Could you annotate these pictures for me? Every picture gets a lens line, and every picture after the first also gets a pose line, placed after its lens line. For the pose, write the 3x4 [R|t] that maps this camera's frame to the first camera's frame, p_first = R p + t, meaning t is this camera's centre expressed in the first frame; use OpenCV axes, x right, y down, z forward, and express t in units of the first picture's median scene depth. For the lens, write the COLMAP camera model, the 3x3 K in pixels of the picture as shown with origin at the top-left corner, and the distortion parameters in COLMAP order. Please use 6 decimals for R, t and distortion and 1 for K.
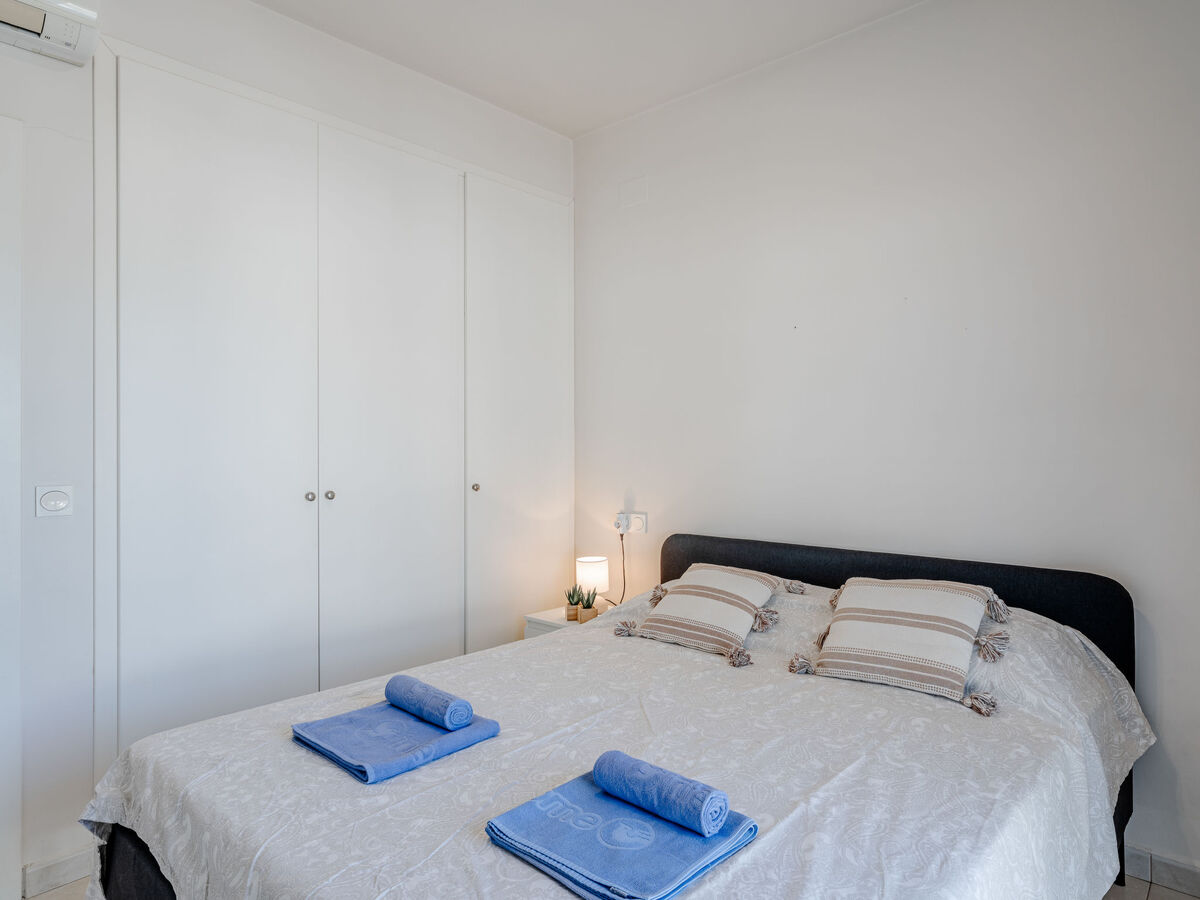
lens RADIAL K [[740.1, 0, 599.3], [0, 740.1, 440.0], [0, 0, 1]] dist [-0.004658, -0.000962]
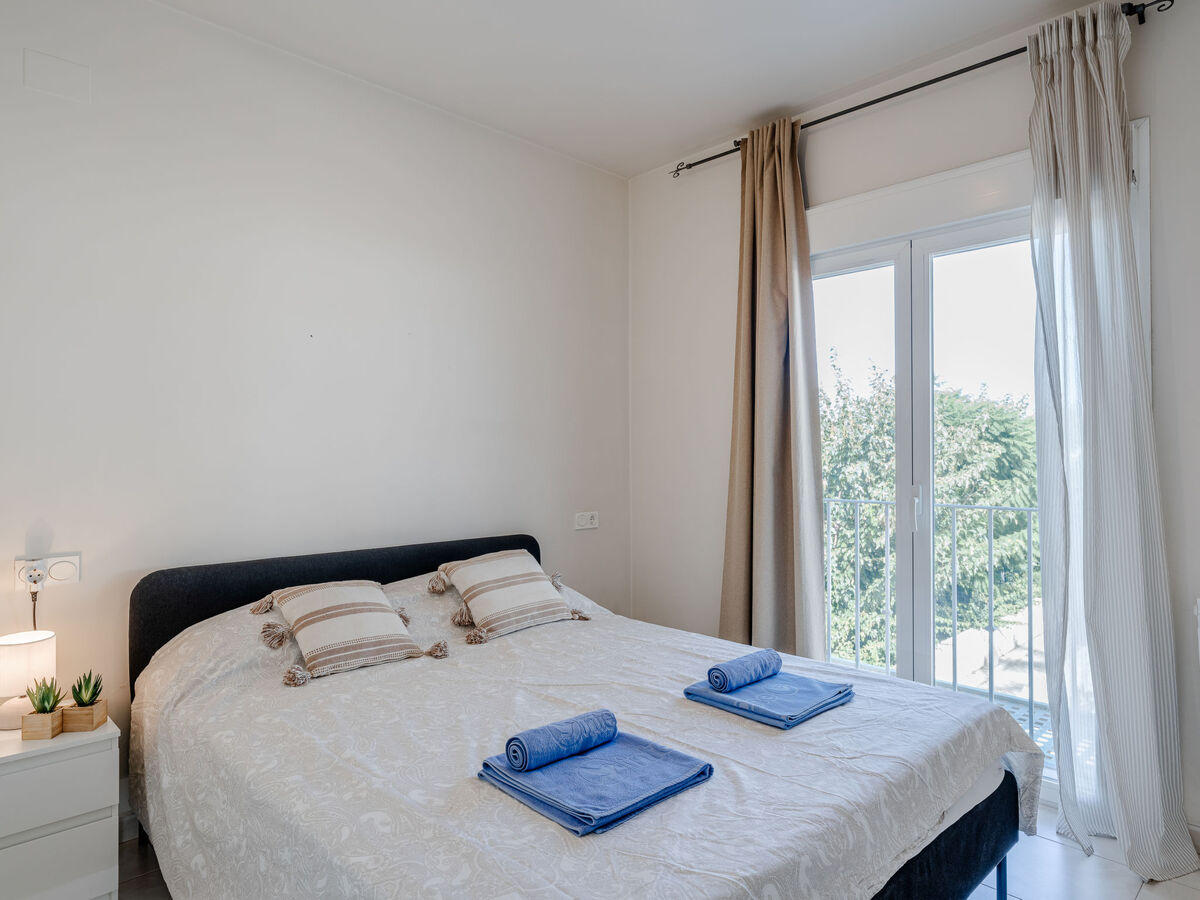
lens RADIAL K [[740.1, 0, 599.3], [0, 740.1, 440.0], [0, 0, 1]] dist [-0.004658, -0.000962]
pose [[0.058066, 0.016730, 0.998173, -0.847336], [-0.005165, 0.999851, -0.016458, 0.002592], [-0.998299, -0.004200, 0.058144, 0.673185]]
